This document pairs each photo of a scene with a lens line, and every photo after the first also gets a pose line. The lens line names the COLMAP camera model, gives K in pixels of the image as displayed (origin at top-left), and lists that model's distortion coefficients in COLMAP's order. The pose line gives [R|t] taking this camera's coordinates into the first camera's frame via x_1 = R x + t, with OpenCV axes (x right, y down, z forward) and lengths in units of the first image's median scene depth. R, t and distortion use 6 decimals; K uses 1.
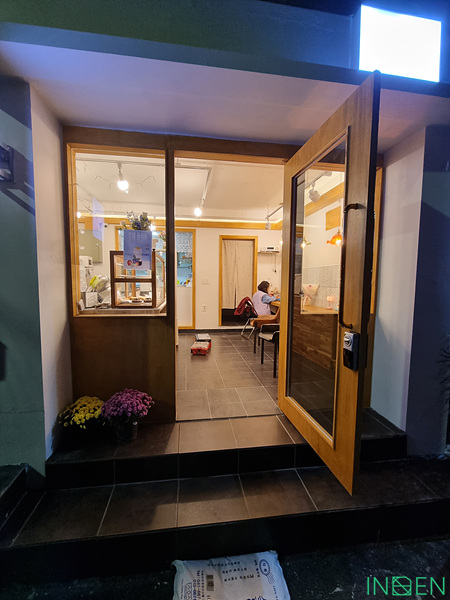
lens RADIAL K [[247.6, 0, 214.5], [0, 247.6, 299.1], [0, 0, 1]] dist [0.000673, 0.000027]
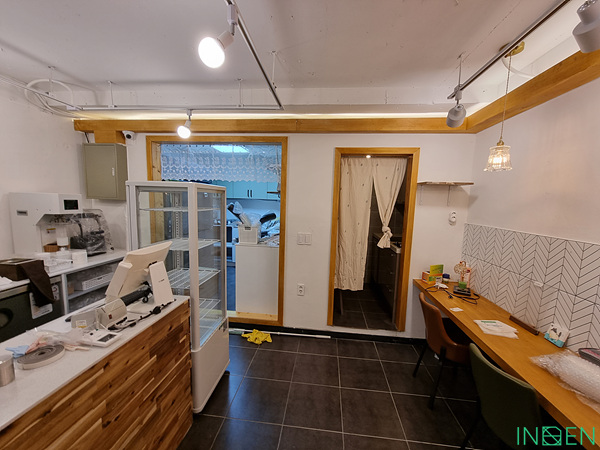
lens RADIAL K [[247.6, 0, 298.6], [0, 247.6, 229.1], [0, 0, 1]] dist [0.000673, 0.000027]
pose [[0.969127, 0.050179, -0.241401, 0.110536], [-0.040450, 0.998163, 0.045096, -0.167952], [0.243221, -0.033939, 0.969377, 0.721350]]
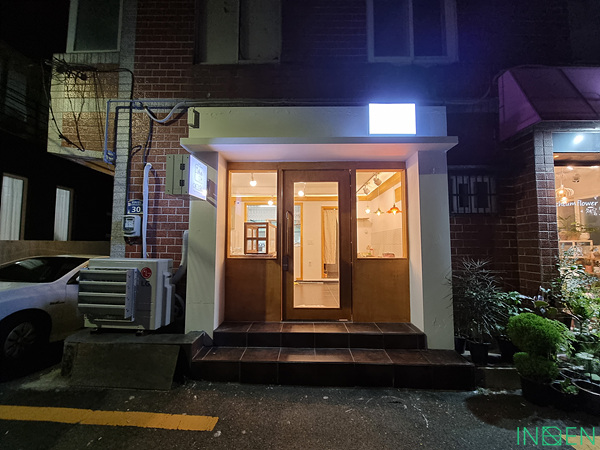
lens RADIAL K [[247.6, 0, 298.6], [0, 247.6, 229.1], [0, 0, 1]] dist [0.000673, 0.000027]
pose [[0.991330, -0.015447, -0.130484, 0.100701], [-0.002667, 0.990495, -0.137520, 0.054277], [0.131368, 0.136676, 0.981867, -0.377316]]
